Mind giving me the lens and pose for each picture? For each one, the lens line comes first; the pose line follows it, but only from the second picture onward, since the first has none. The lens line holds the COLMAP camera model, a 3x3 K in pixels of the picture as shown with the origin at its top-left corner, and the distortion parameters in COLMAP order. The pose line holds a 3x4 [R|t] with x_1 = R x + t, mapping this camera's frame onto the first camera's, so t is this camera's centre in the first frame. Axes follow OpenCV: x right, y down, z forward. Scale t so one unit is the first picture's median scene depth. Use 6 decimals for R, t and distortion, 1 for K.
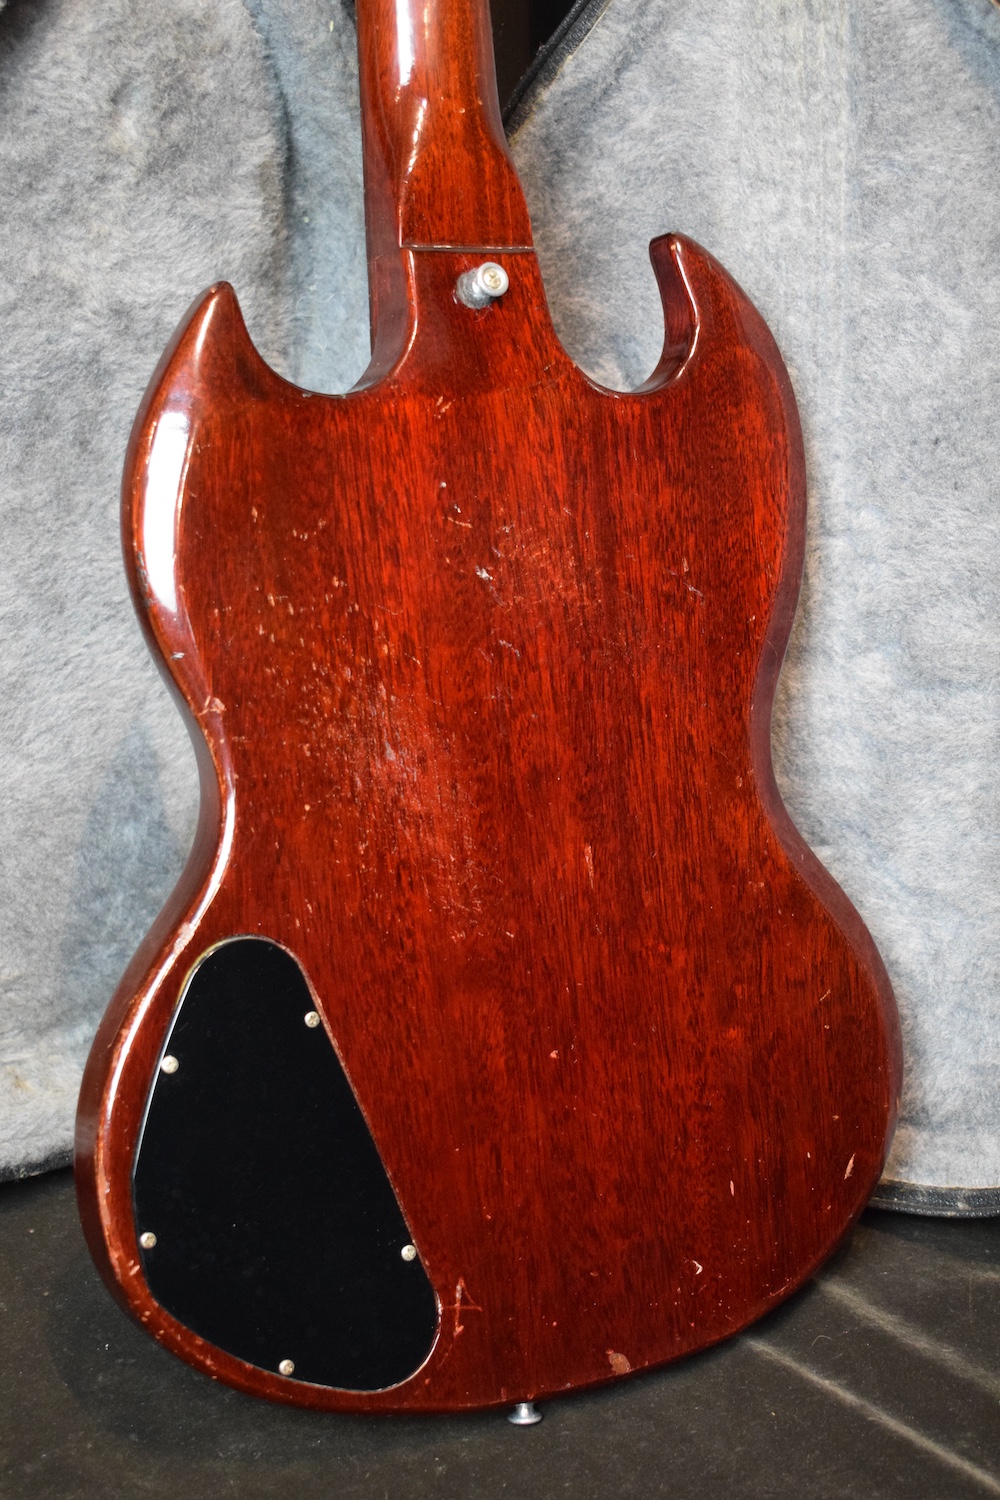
lens RADIAL K [[2420.3, 0, 490.1], [0, 2420.3, 761.4], [0, 0, 1]] dist [-0.014501, 0.000000]
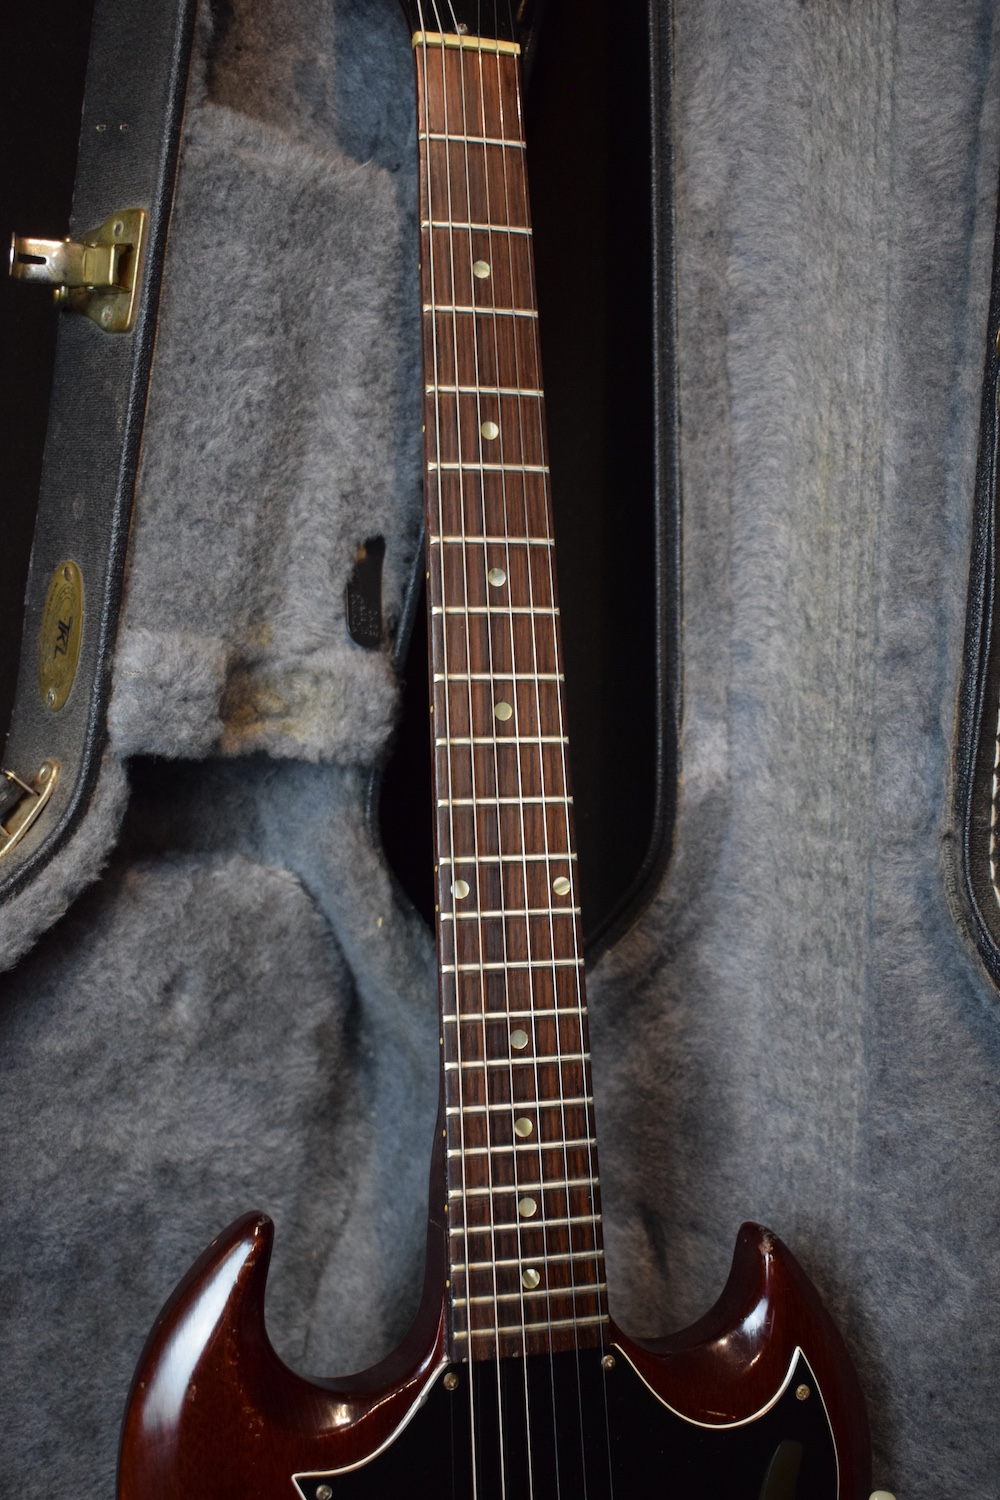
lens RADIAL K [[1806.4, 0, 495.4], [0, 1806.4, 750.3], [0, 0, 1]] dist [-0.057876, 0.000000]
pose [[0.990200, 0.056407, -0.127761, 0.082276], [-0.078725, 0.981056, -0.177008, -0.241188], [0.115356, 0.185331, 0.975882, 0.212818]]
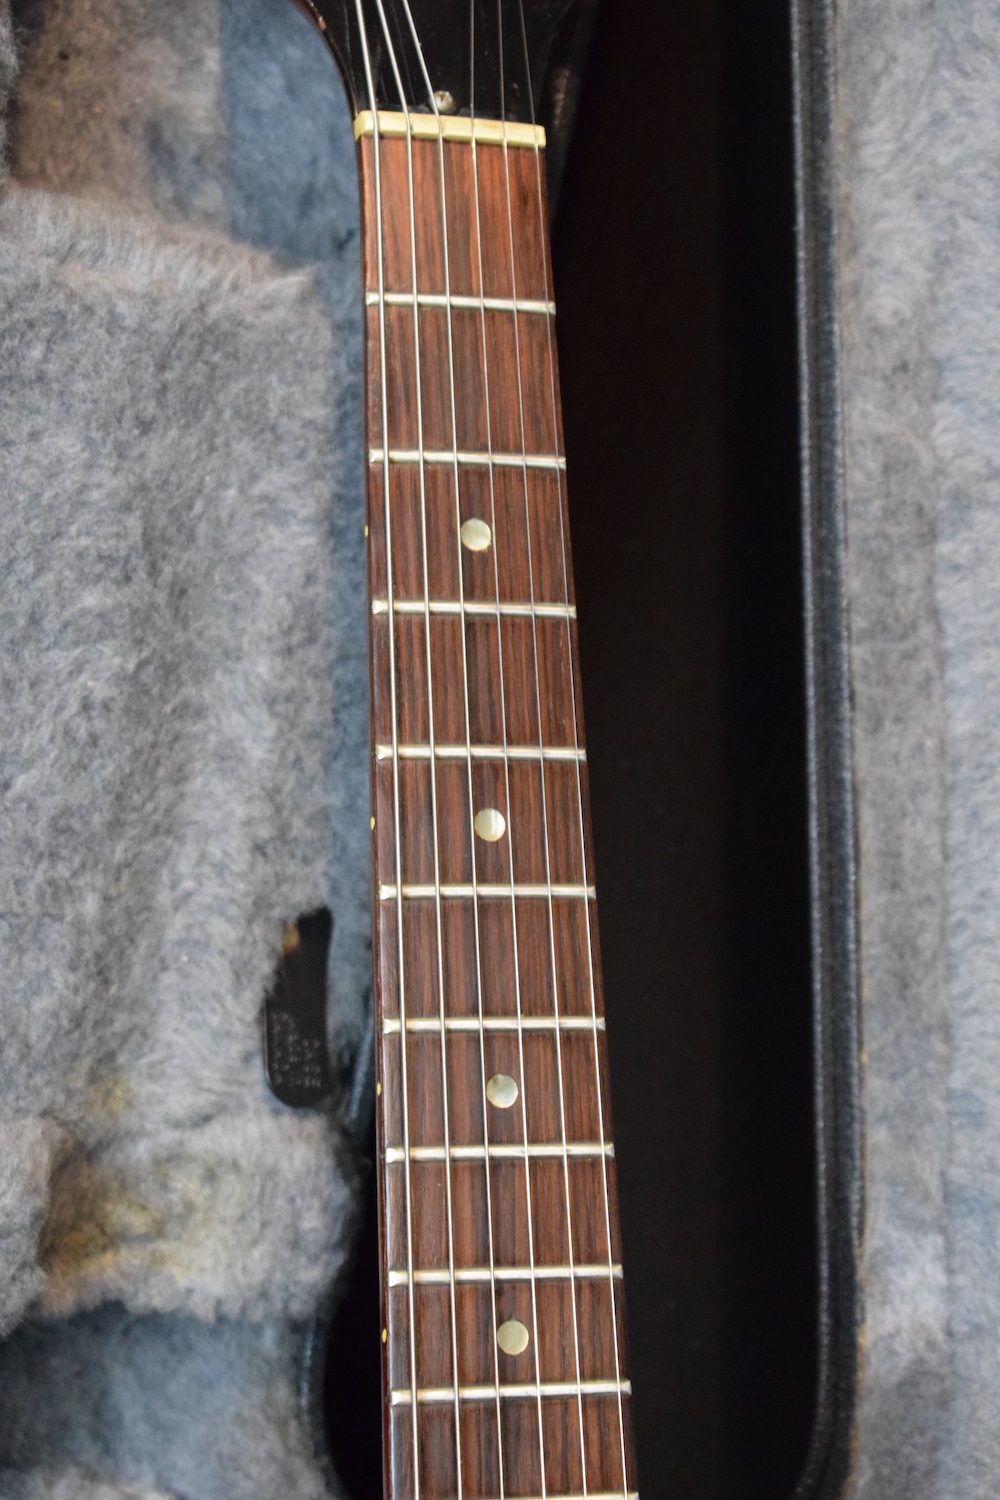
lens RADIAL K [[3389.9, 0, 501.6], [0, 3389.9, 761.7], [0, 0, 1]] dist [0.068756, 0.000000]
pose [[0.987959, 0.040488, -0.149325, 0.093351], [-0.073359, 0.972348, -0.221714, -0.320080], [0.136219, 0.229998, 0.963610, 0.151677]]
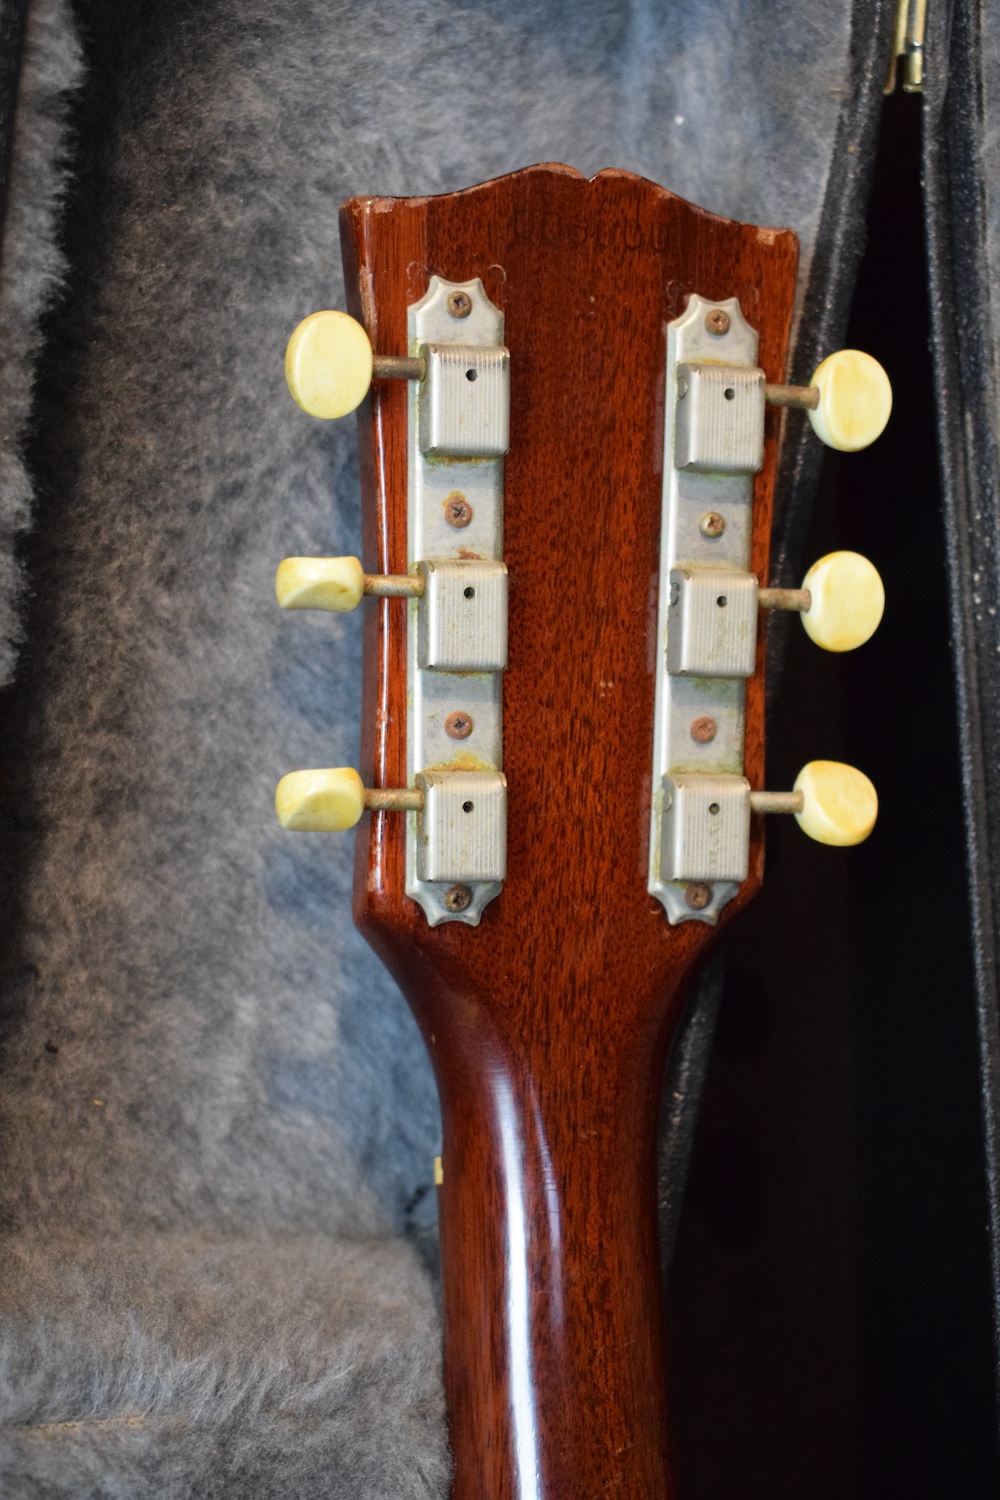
lens RADIAL K [[2420.3, 0, 487.8], [0, 2420.3, 742.3], [0, 0, 1]] dist [-0.014501, 0.000000]
pose [[0.986161, 0.008852, -0.165554, 0.016573], [-0.057221, 0.955385, -0.289768, -0.584045], [0.155603, 0.295231, 0.942670, 0.451140]]
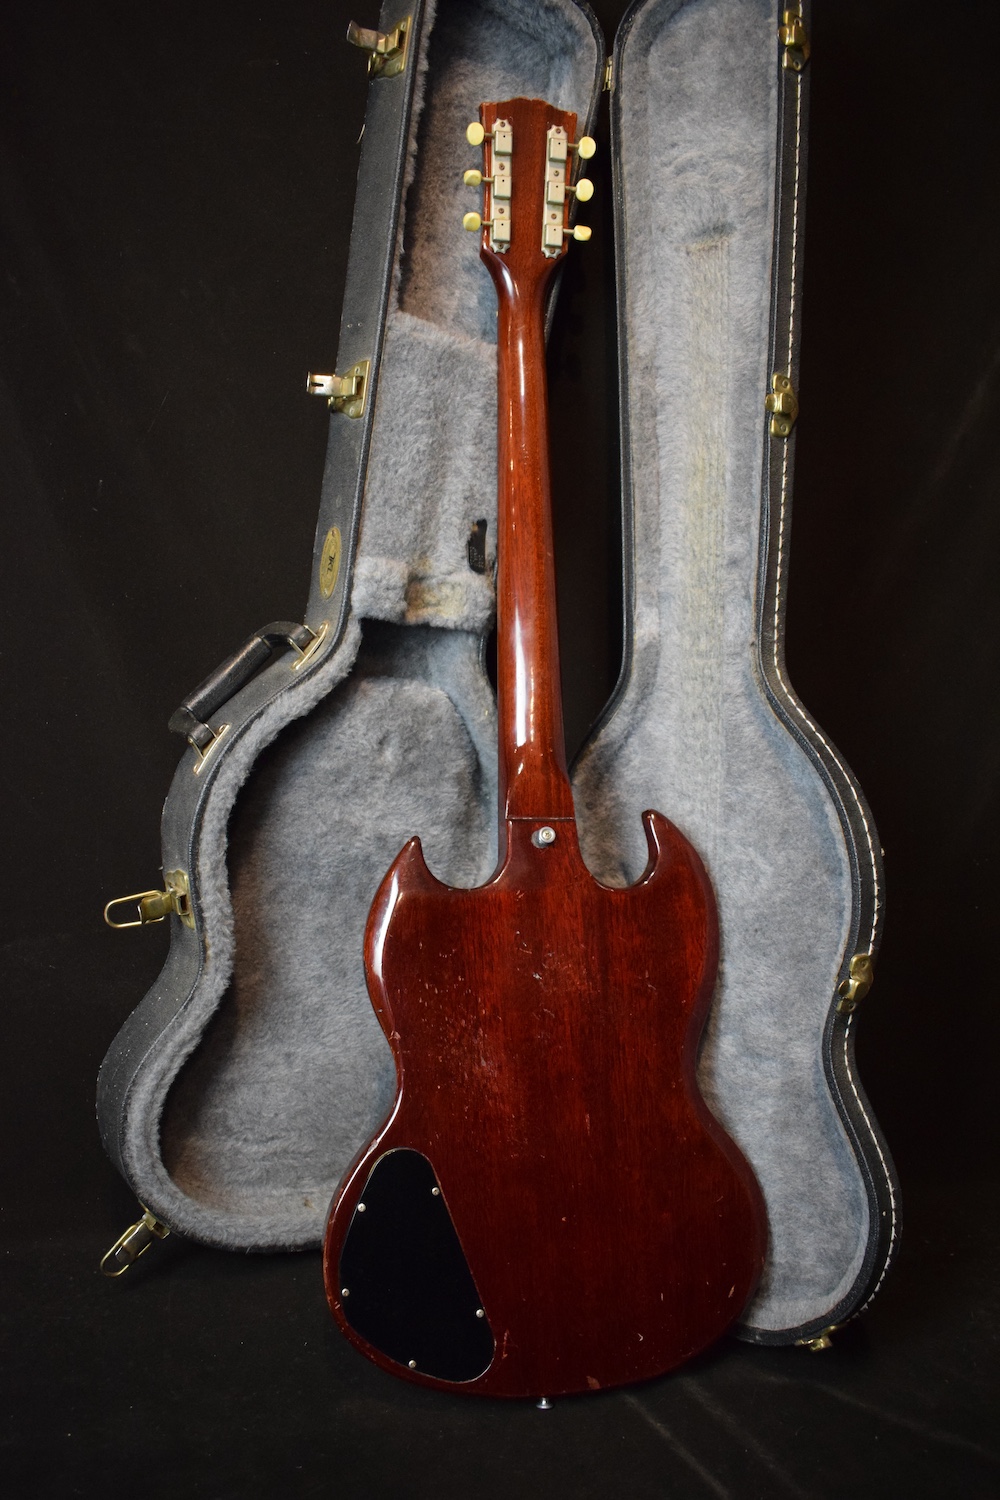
lens RADIAL K [[1243.8, 0, 494.5], [0, 1243.8, 754.2], [0, 0, 1]] dist [-0.095697, 0.007727]
pose [[0.968005, 0.046429, -0.246596, 0.213773], [-0.099073, 0.973609, -0.205597, -0.043153], [0.230543, 0.223450, 0.947059, -0.032178]]
